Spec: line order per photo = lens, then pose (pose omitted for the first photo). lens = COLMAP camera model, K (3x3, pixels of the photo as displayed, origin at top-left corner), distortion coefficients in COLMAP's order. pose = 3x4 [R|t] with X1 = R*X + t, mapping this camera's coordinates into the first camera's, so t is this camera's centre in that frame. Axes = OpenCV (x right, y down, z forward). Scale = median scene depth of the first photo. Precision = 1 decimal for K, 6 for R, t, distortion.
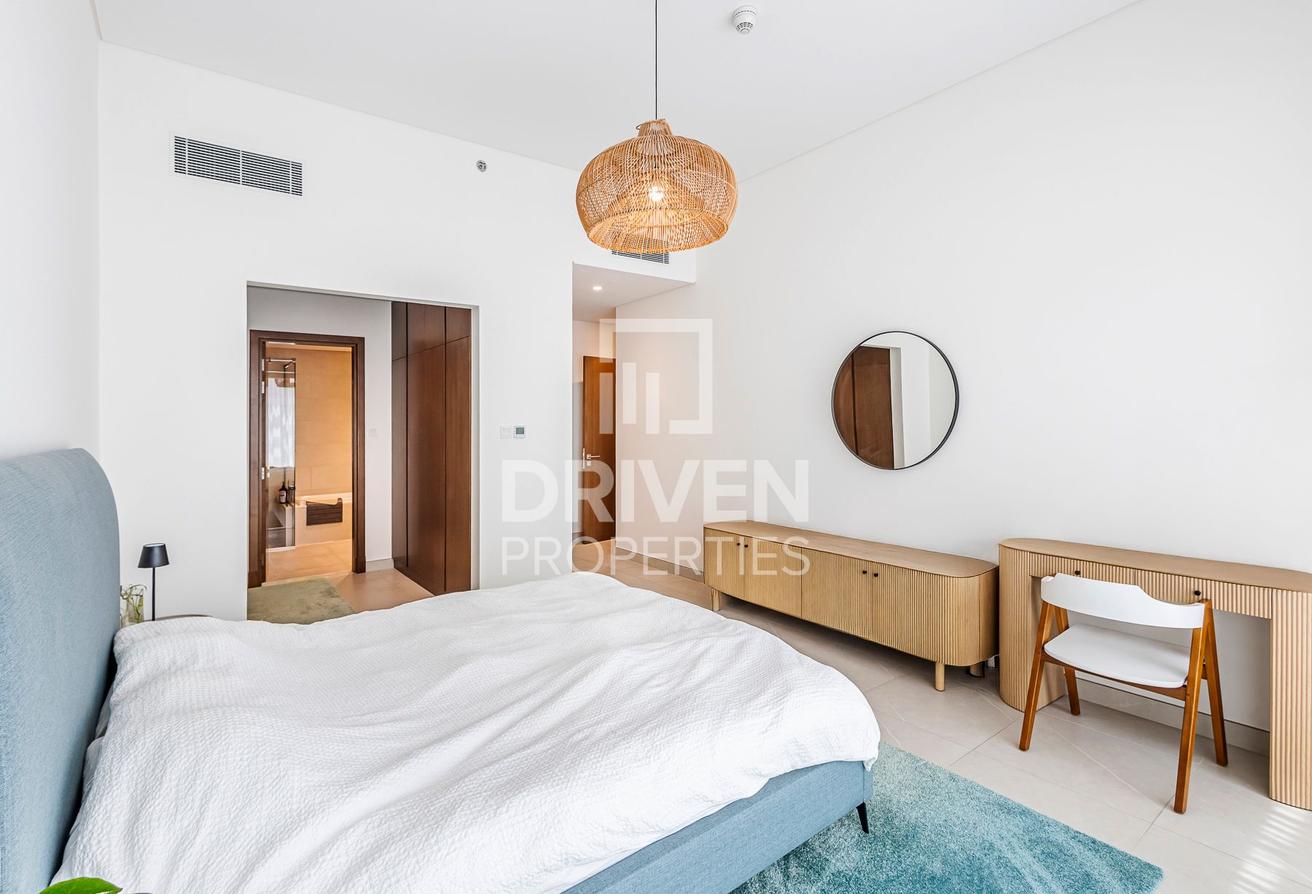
lens RADIAL K [[601.6, 0, 669.3], [0, 601.6, 419.1], [0, 0, 1]] dist [-0.000089, -0.002035]
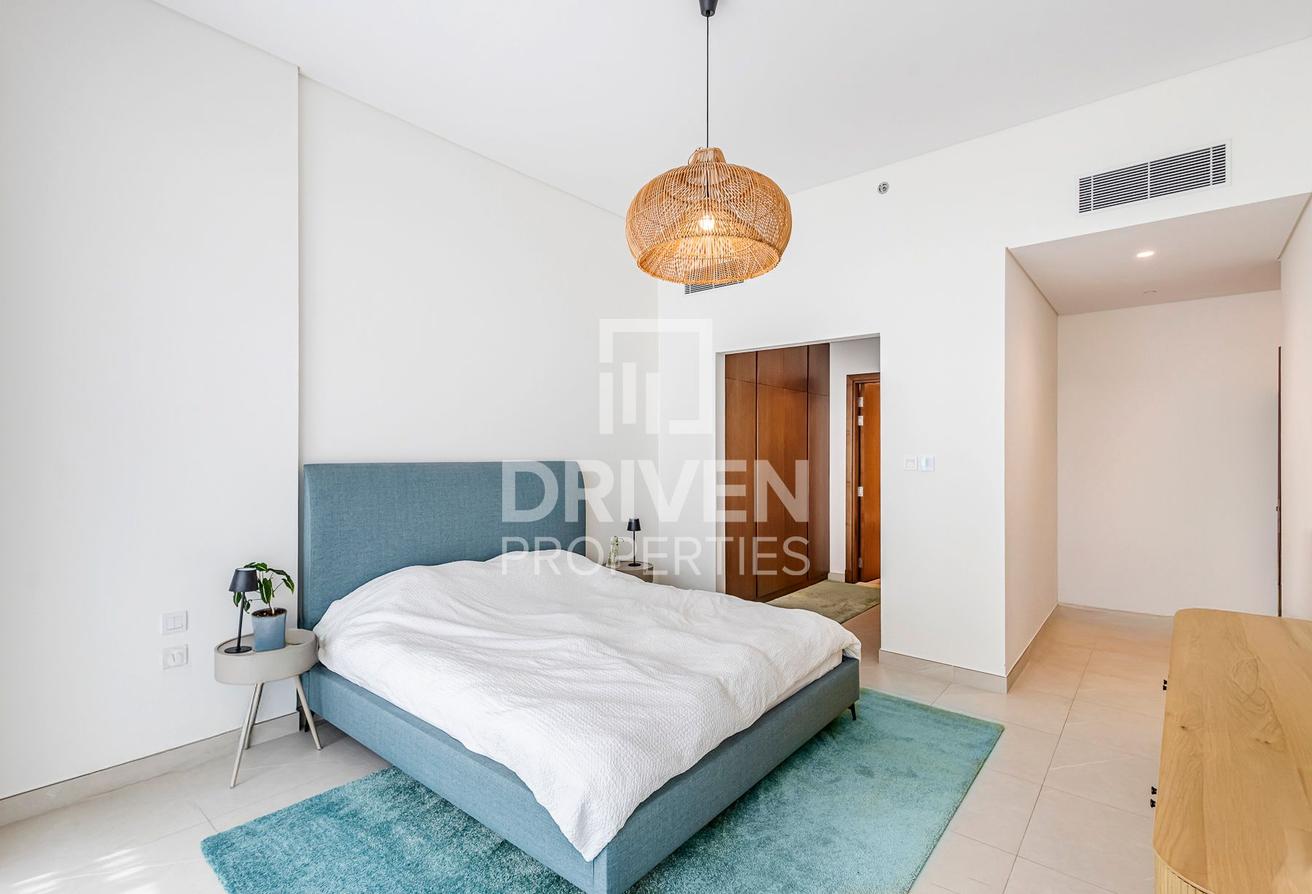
lens RADIAL K [[602.3, 0, 650.8], [0, 602.3, 451.7], [0, 0, 1]] dist [0.002314, -0.001184]
pose [[0.208284, 0.008184, -0.978034, 1.227498], [-0.000965, 0.999966, 0.008162, -0.009088], [0.978068, -0.000756, 0.208285, 0.940028]]
